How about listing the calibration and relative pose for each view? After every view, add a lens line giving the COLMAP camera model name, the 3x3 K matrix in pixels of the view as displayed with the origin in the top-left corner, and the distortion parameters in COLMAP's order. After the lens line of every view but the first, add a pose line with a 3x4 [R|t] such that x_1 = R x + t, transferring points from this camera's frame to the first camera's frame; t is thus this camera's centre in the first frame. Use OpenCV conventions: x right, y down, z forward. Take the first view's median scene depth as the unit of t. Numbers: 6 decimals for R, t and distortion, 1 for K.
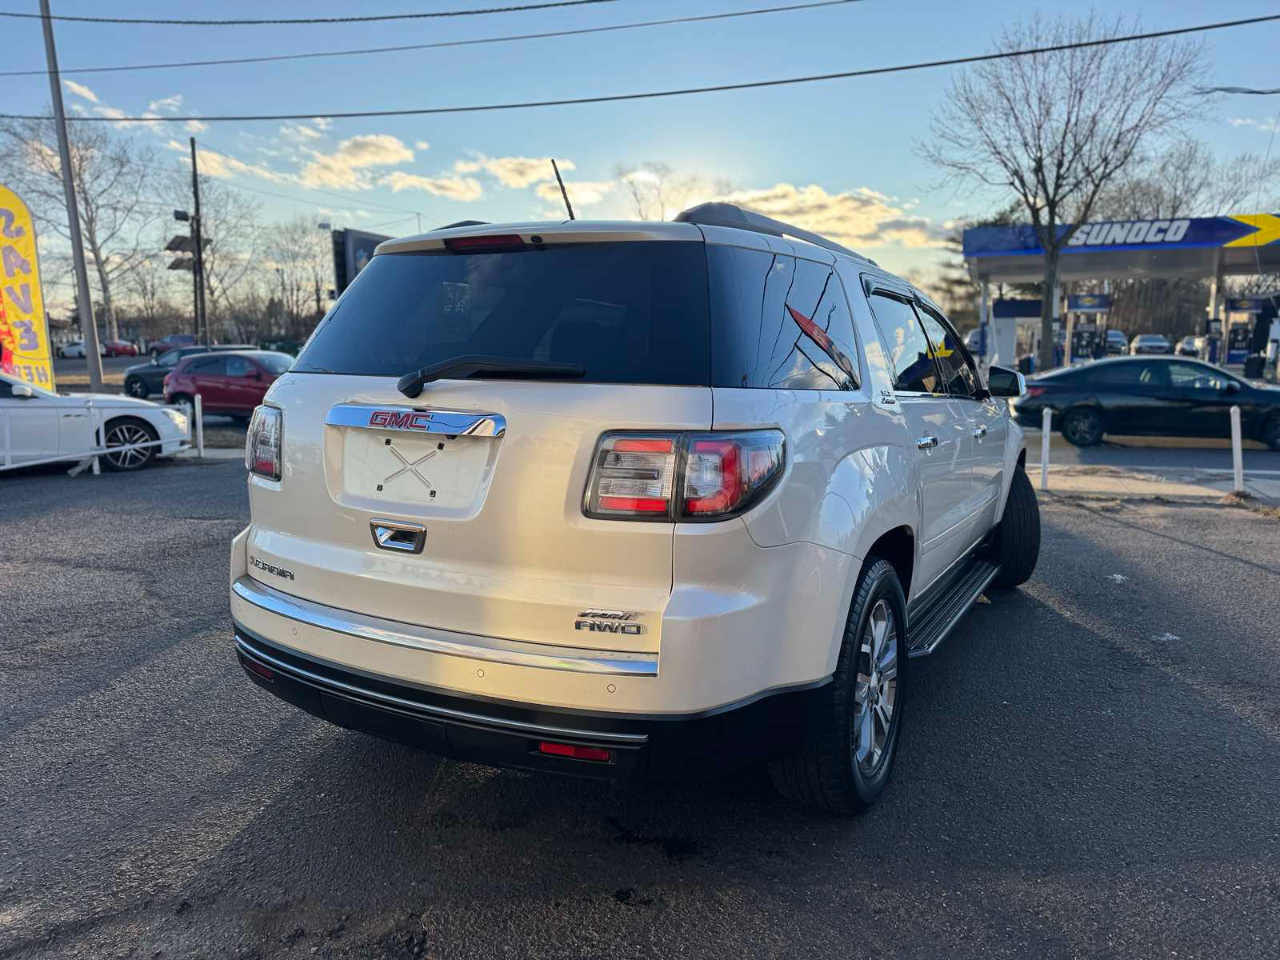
lens RADIAL K [[907.8, 0, 640.0], [0, 907.8, 480.0], [0, 0, 1]] dist [0.063269, -0.058026]
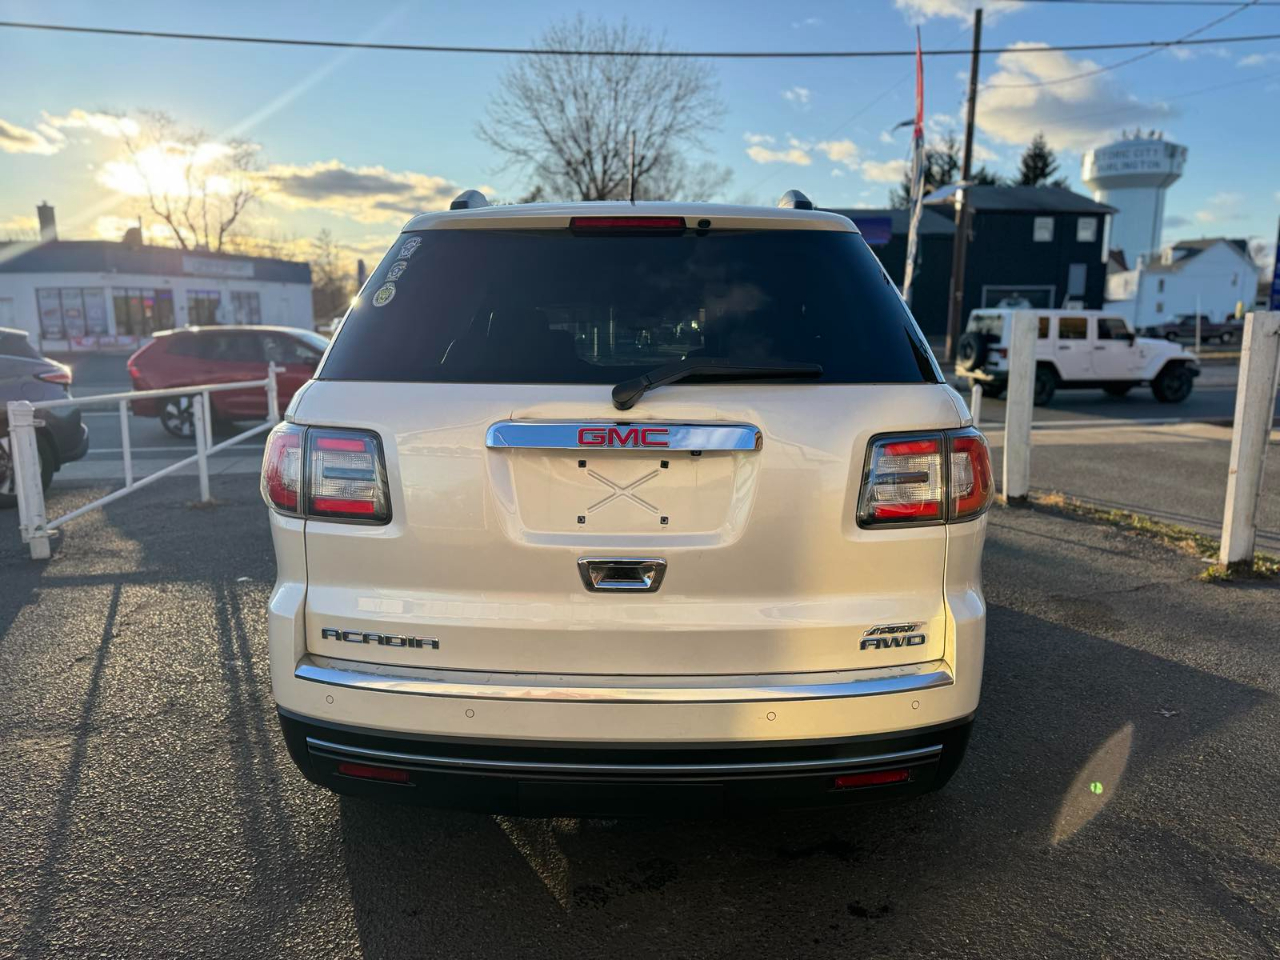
lens RADIAL K [[907.8, 0, 640.0], [0, 907.8, 480.0], [0, 0, 1]] dist [0.063269, -0.058026]
pose [[0.875595, -0.082683, 0.475918, -0.560764], [0.070978, 0.996570, 0.042553, -0.052343], [-0.477804, -0.003480, 0.878460, 0.227016]]
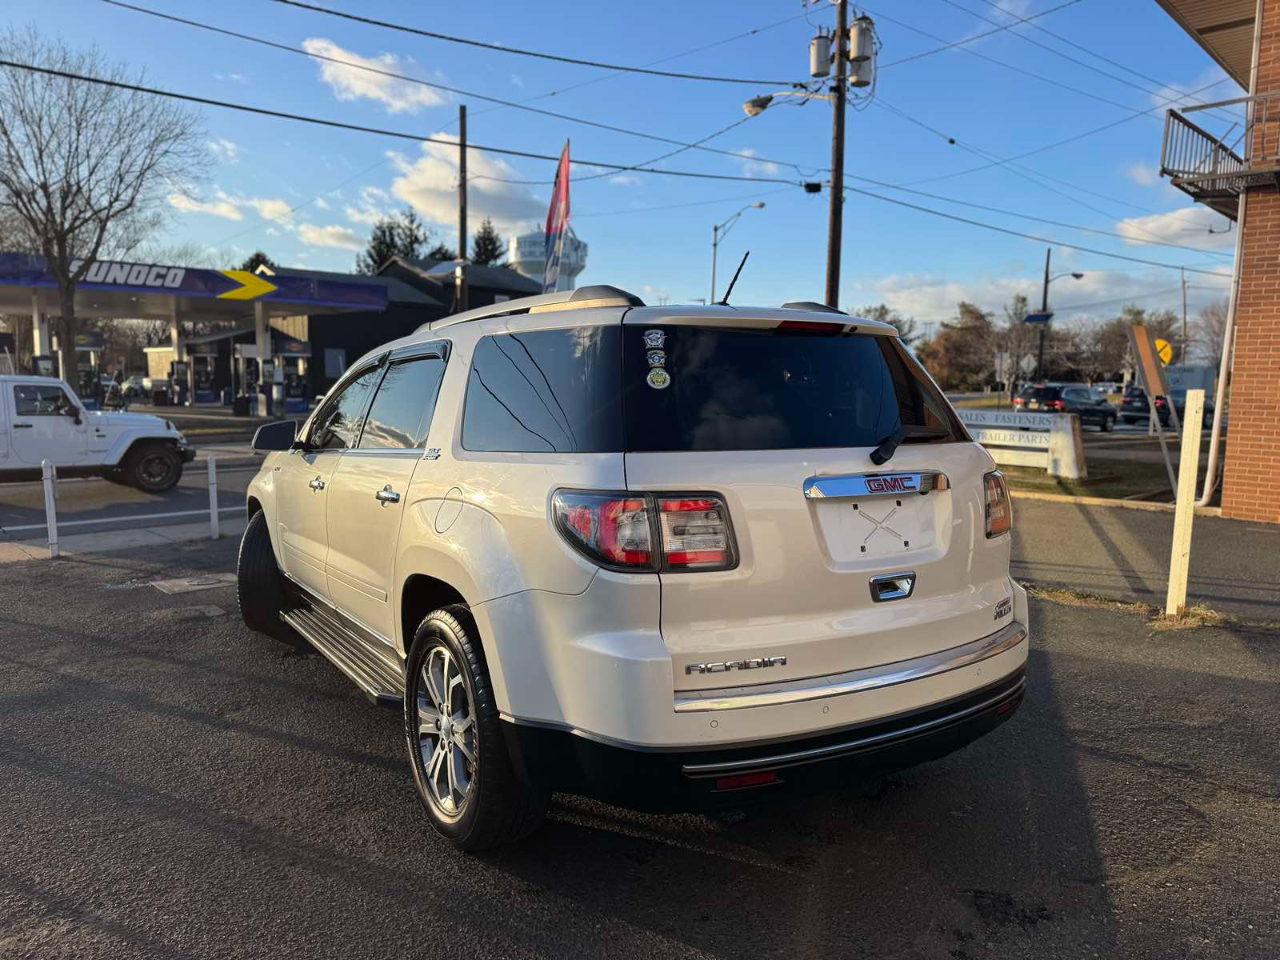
lens RADIAL K [[910.0, 0, 640.3], [0, 910.0, 483.3], [0, 0, 1]] dist [0.010656, -0.005425]
pose [[0.462752, -0.088202, 0.882089, -1.213229], [0.119094, 0.992203, 0.036735, -0.125374], [-0.878451, 0.088052, 0.469649, 0.642835]]
